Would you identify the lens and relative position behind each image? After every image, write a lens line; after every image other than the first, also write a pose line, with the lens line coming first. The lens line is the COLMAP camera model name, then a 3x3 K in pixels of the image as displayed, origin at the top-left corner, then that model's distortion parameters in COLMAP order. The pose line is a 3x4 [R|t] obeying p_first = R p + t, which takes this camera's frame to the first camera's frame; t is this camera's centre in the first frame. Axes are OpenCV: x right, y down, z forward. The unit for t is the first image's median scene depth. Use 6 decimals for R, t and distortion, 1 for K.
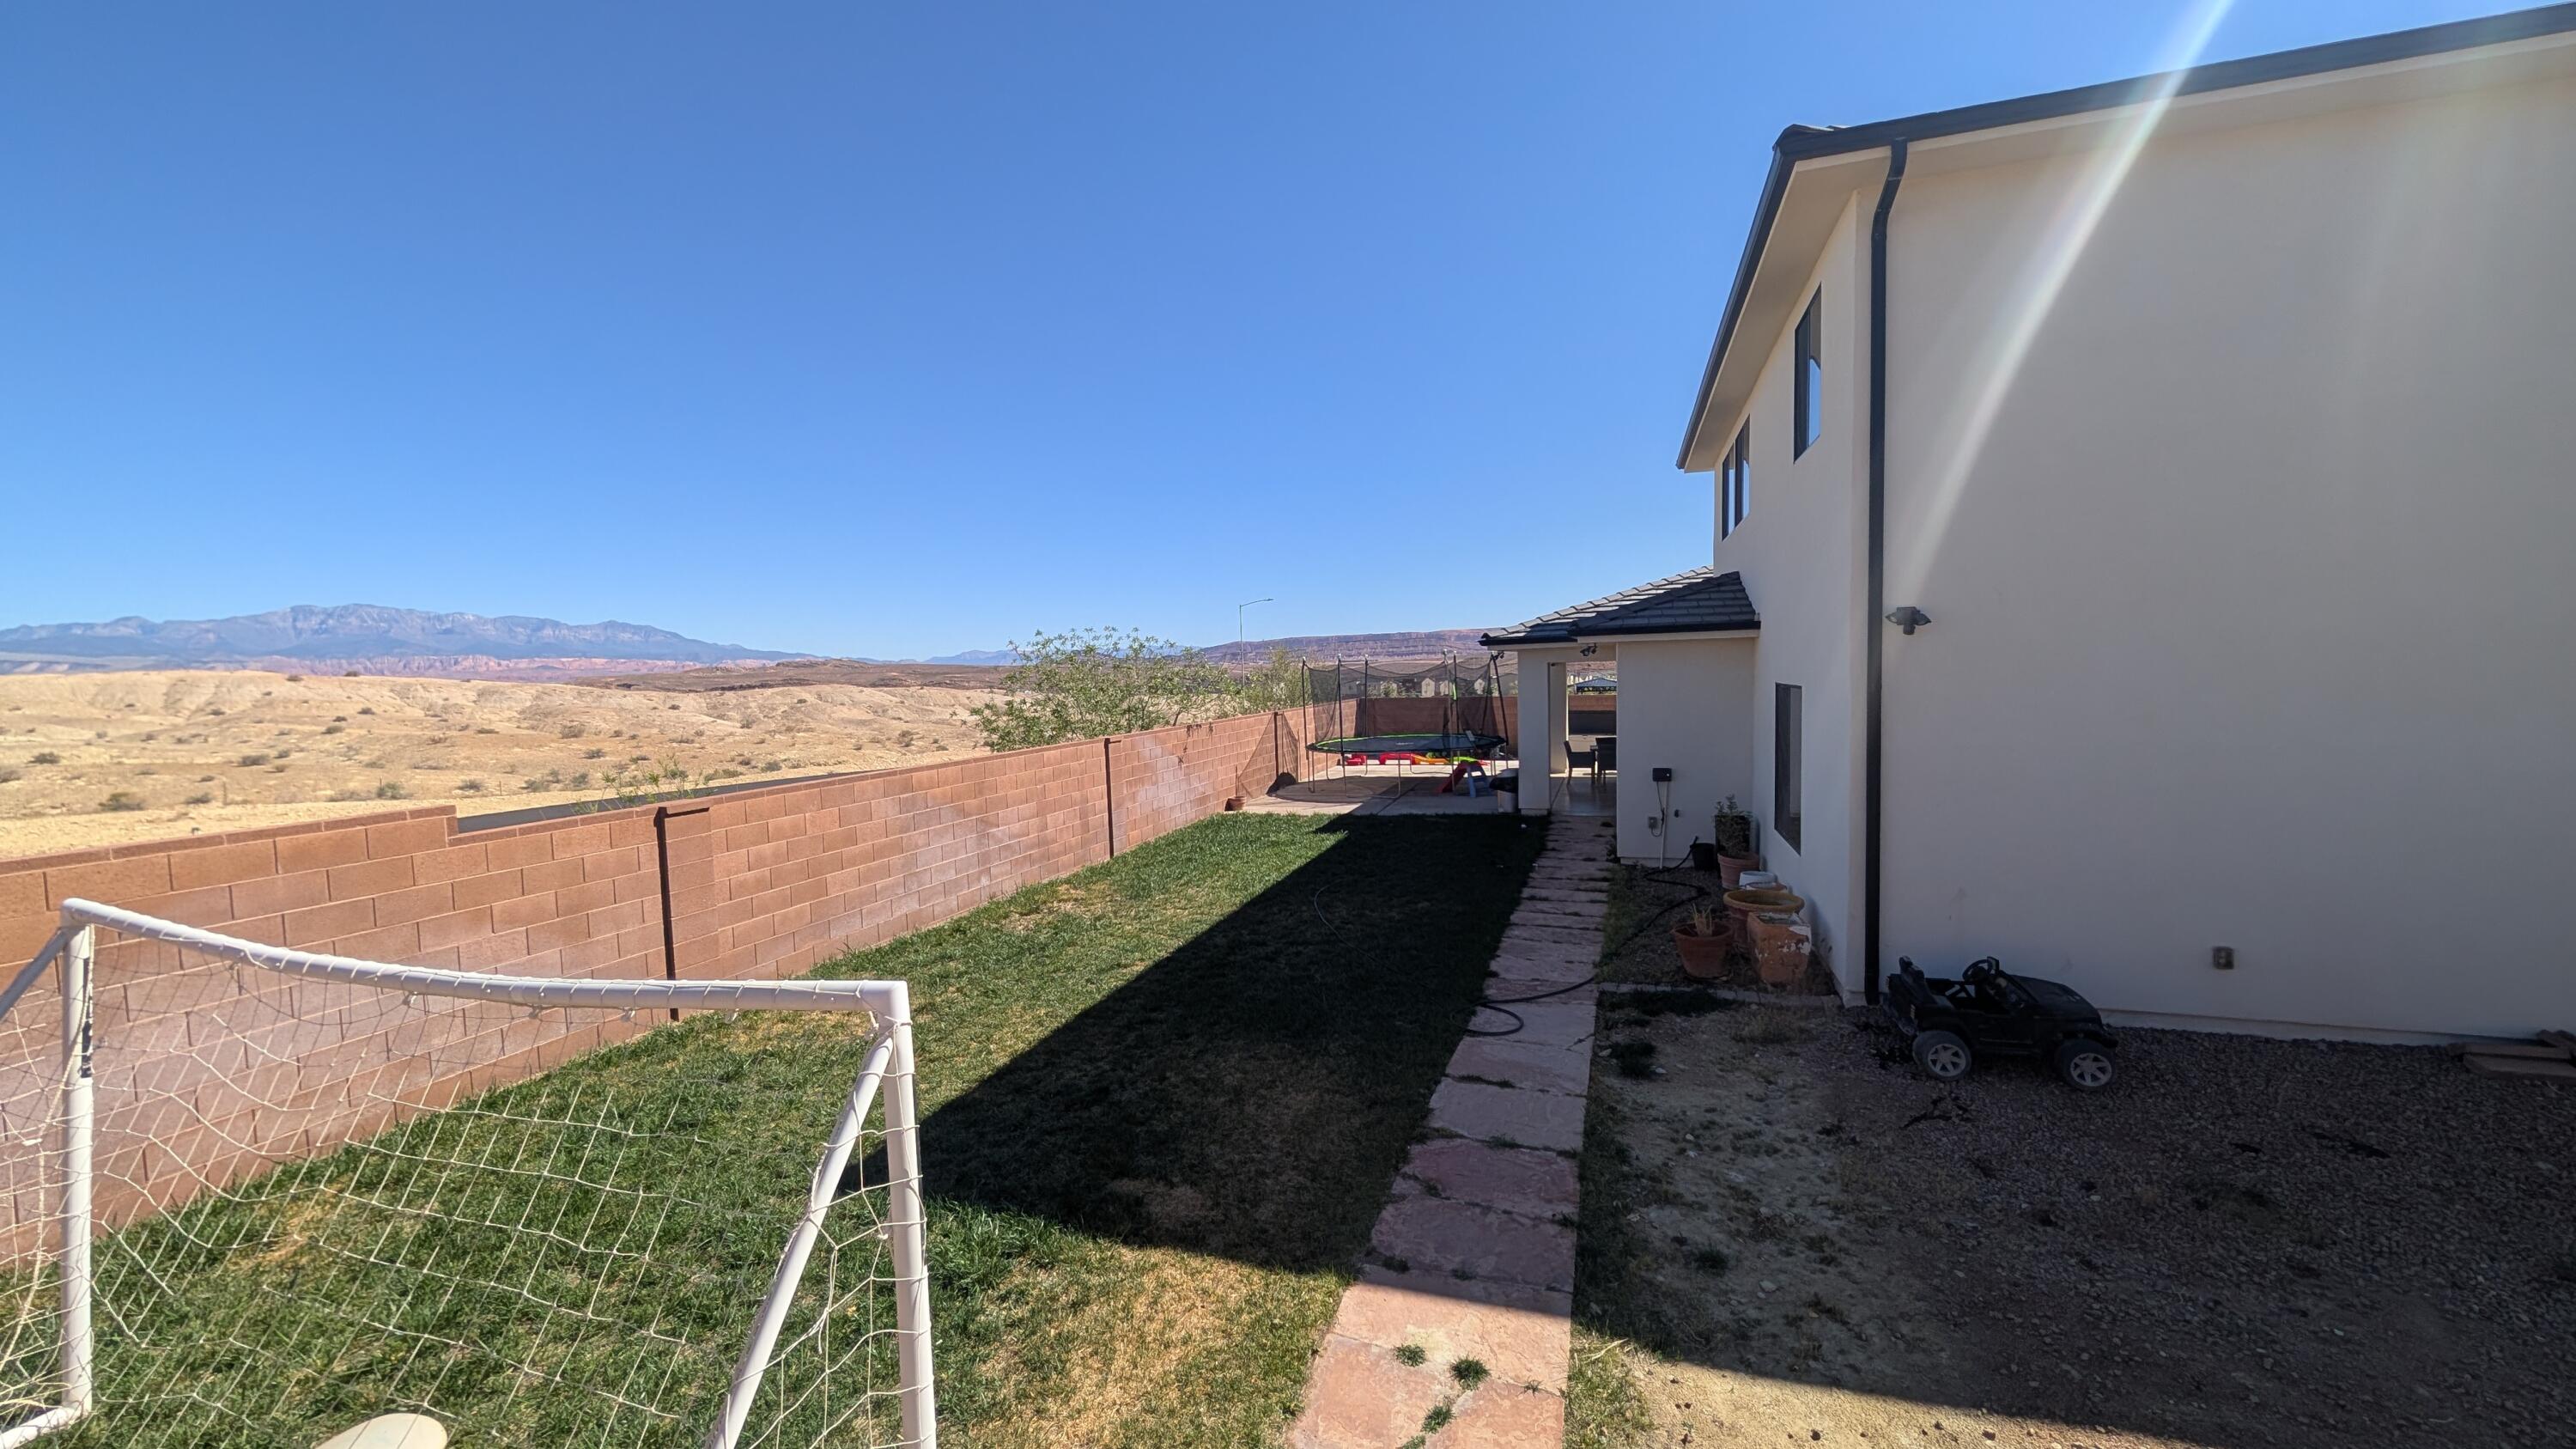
lens RADIAL K [[975.1, 0, 1290.2], [0, 975.1, 707.9], [0, 0, 1]] dist [0.007365, -0.000061]
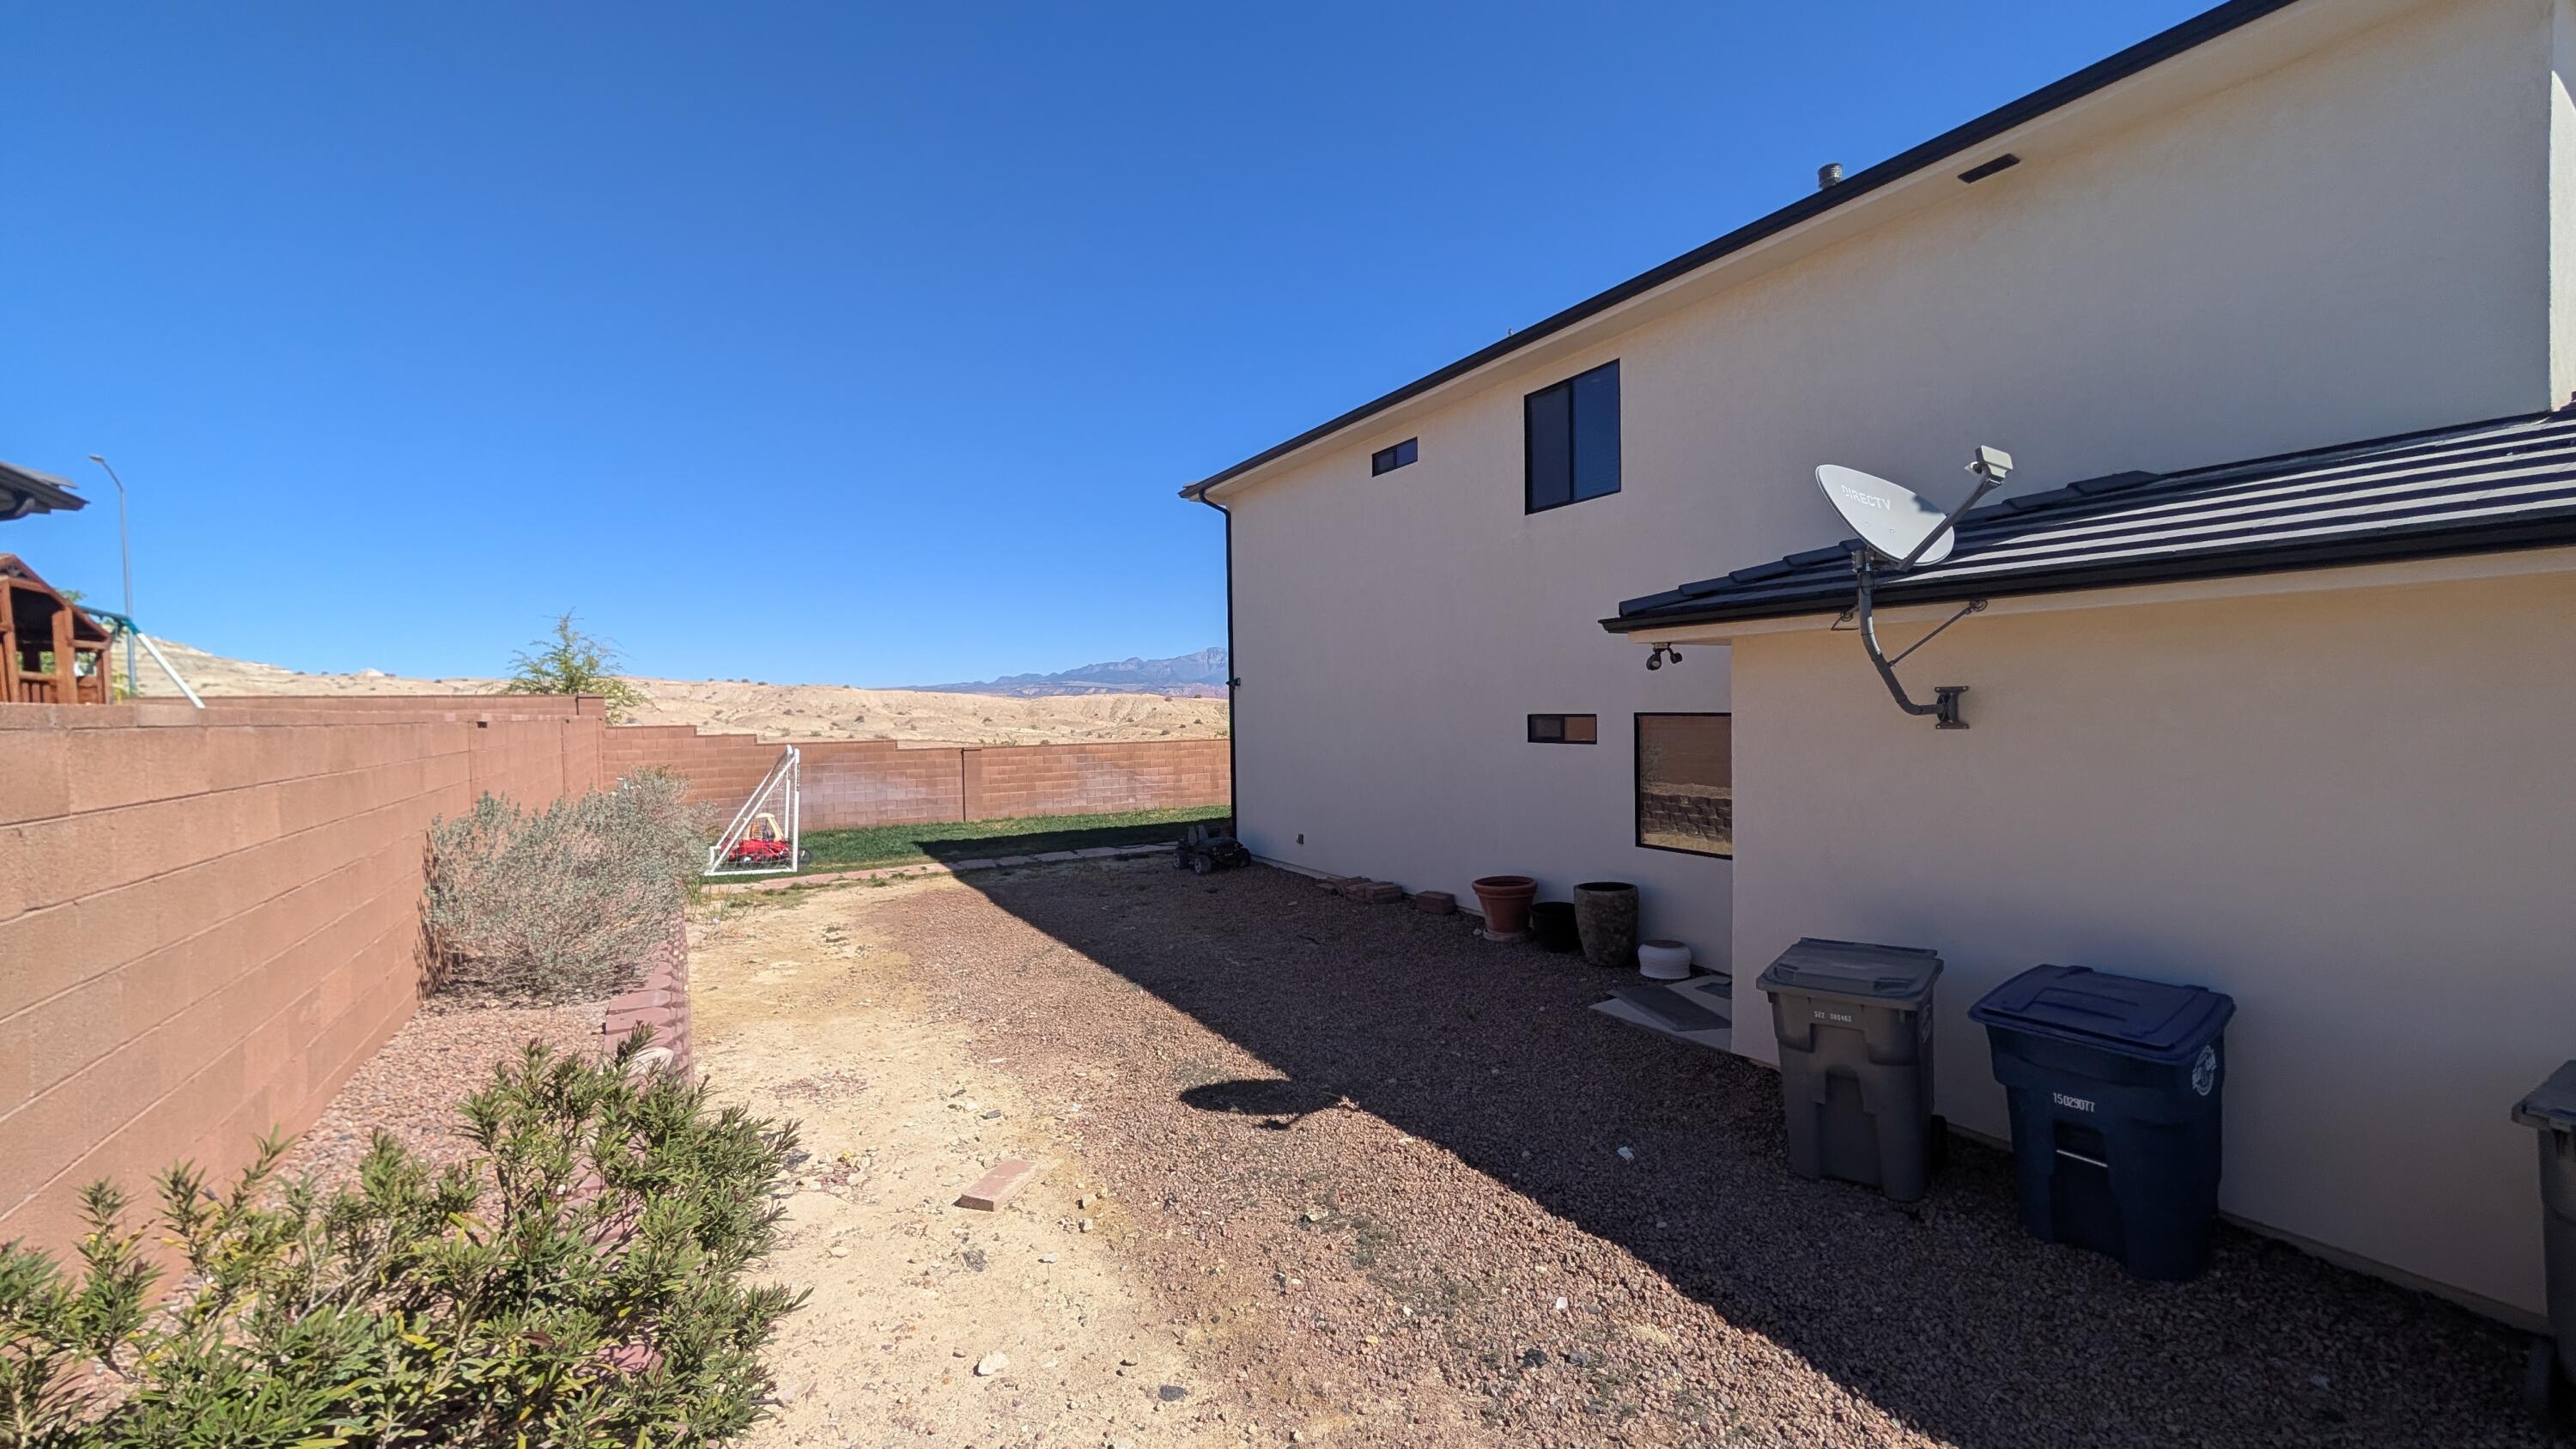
lens RADIAL K [[975.1, 0, 1290.2], [0, 975.1, 707.9], [0, 0, 1]] dist [0.007365, -0.000061]
pose [[0.761254, 0.014575, -0.648291, 1.669638], [-0.031500, 0.999398, -0.014520, -0.001678], [0.647689, 0.031474, 0.761255, -0.482548]]
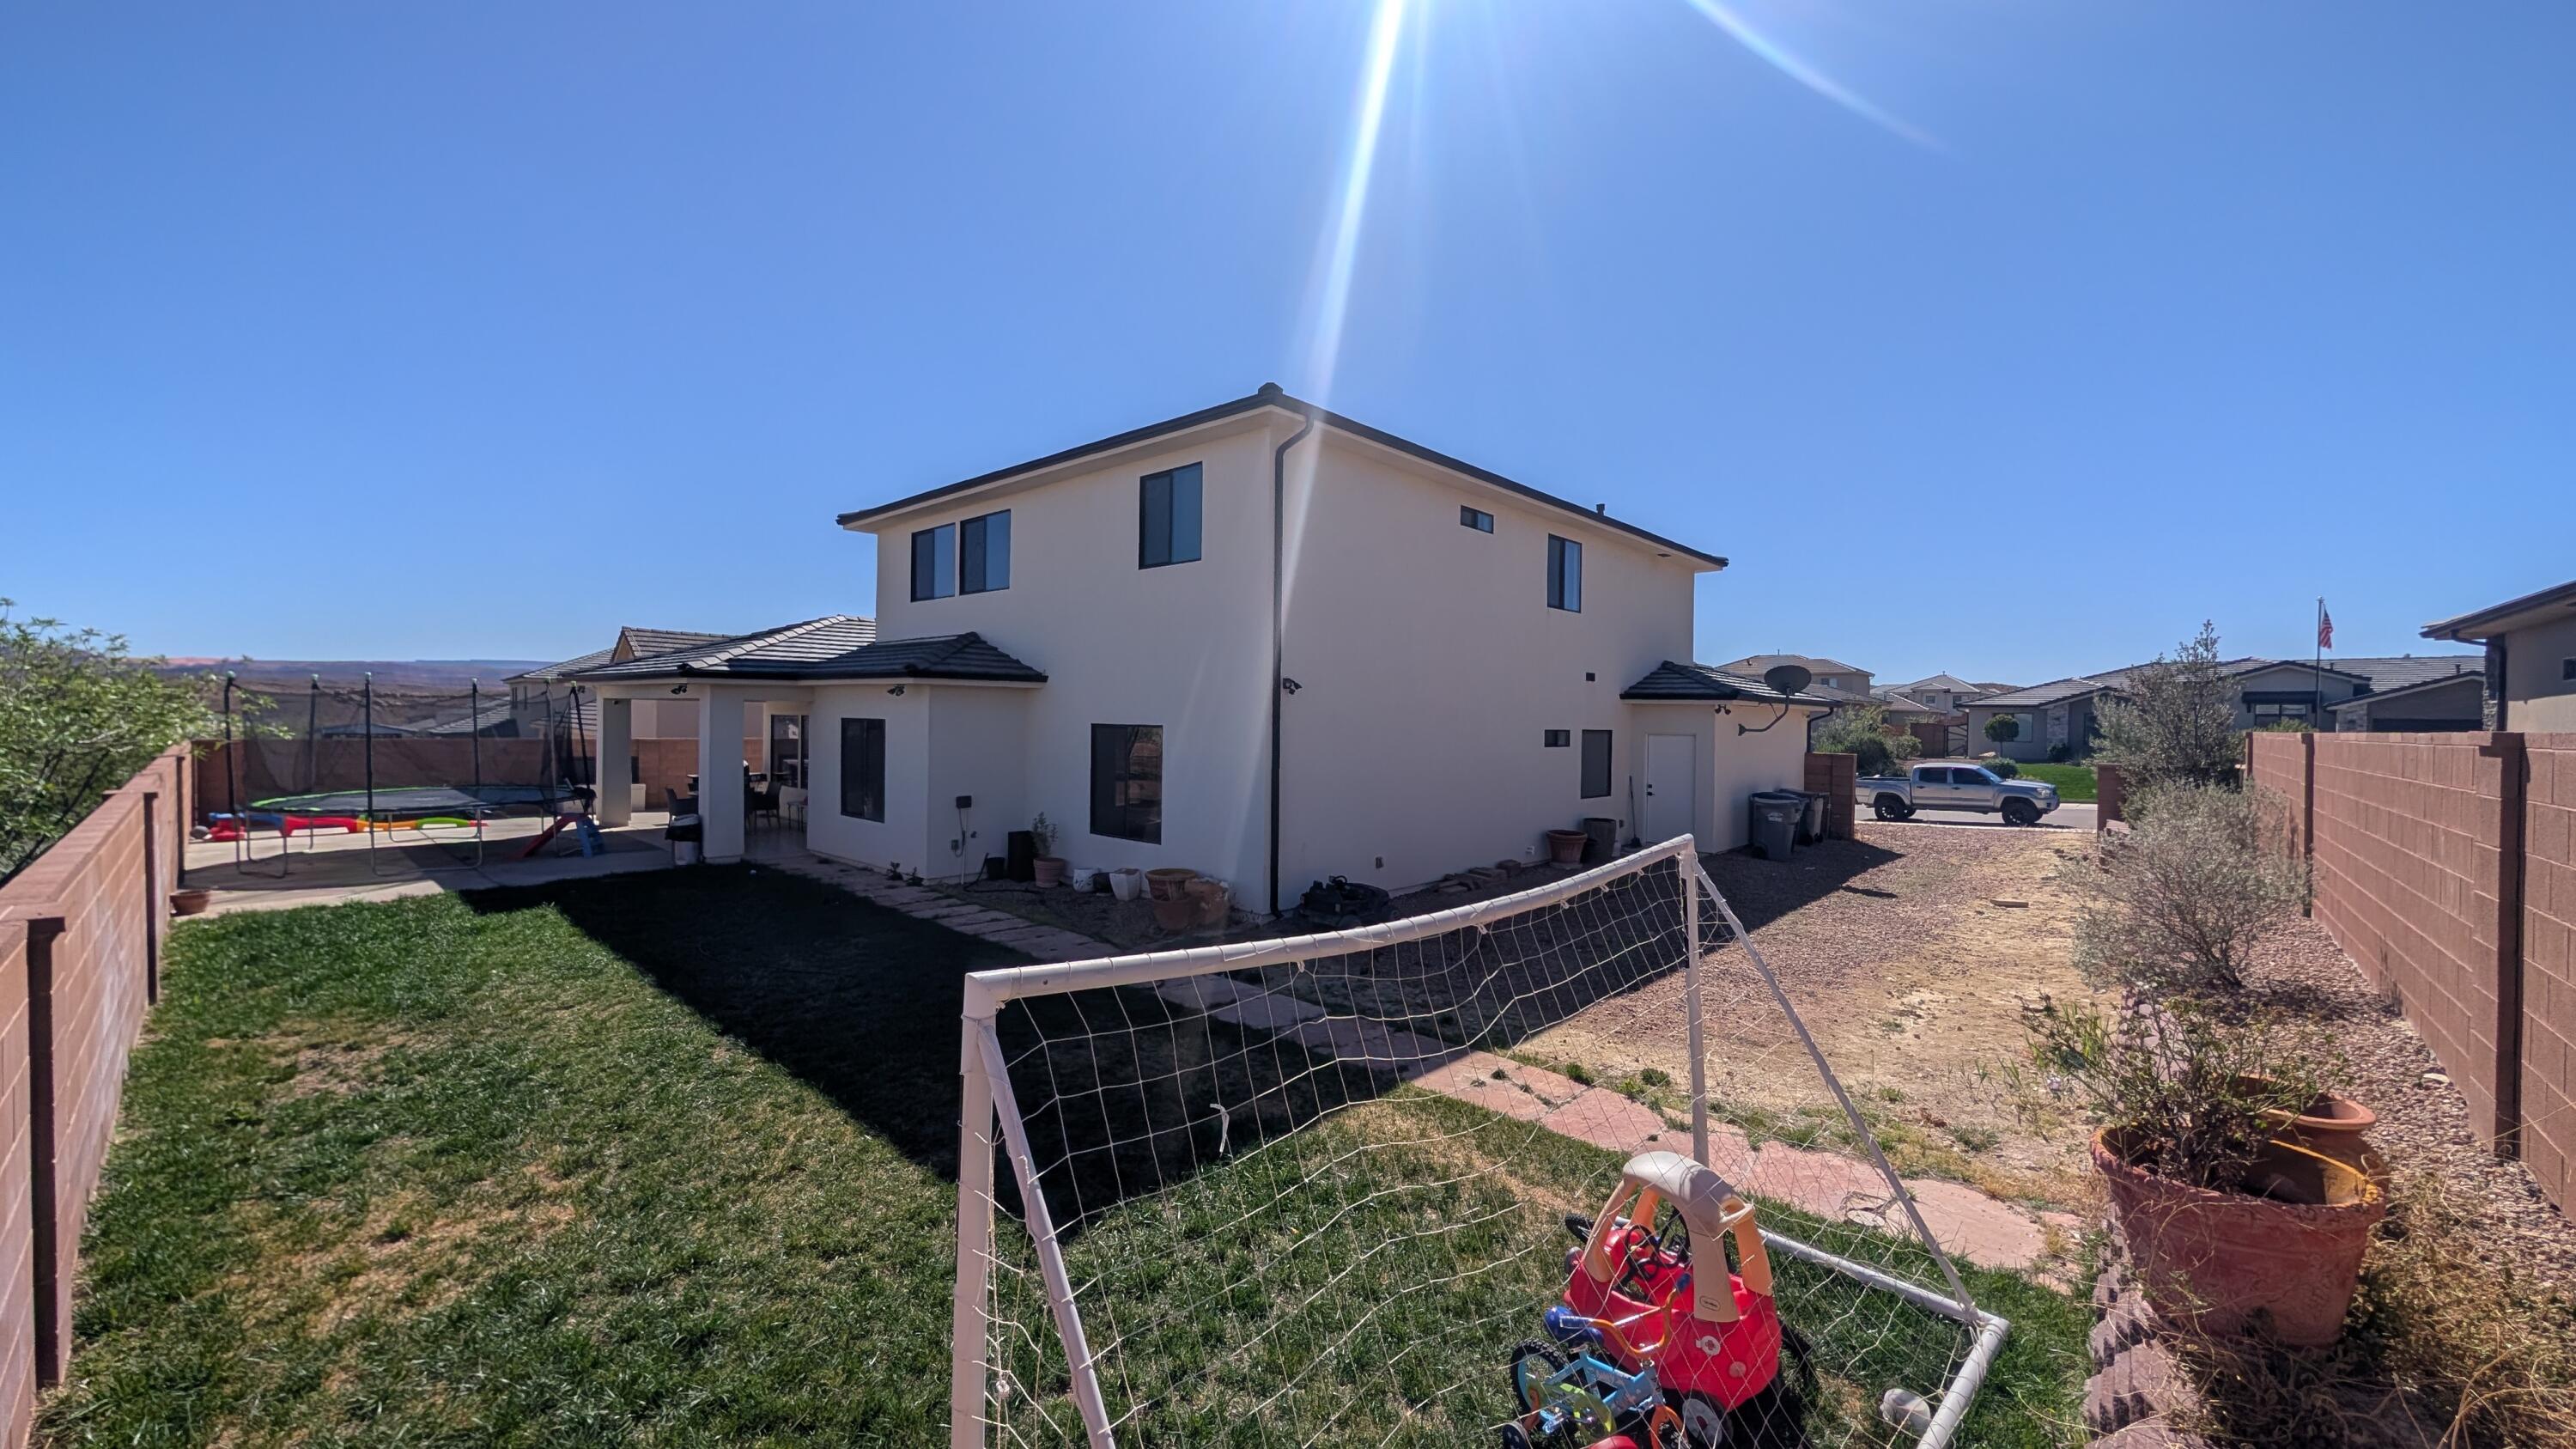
lens RADIAL K [[975.1, 0, 1290.2], [0, 975.1, 707.9], [0, 0, 1]] dist [0.007365, -0.000061]
pose [[0.417586, 0.040555, 0.907732, -0.686049], [0.009733, 0.998747, -0.049099, 0.024449], [-0.908585, 0.029338, 0.416667, 0.225037]]
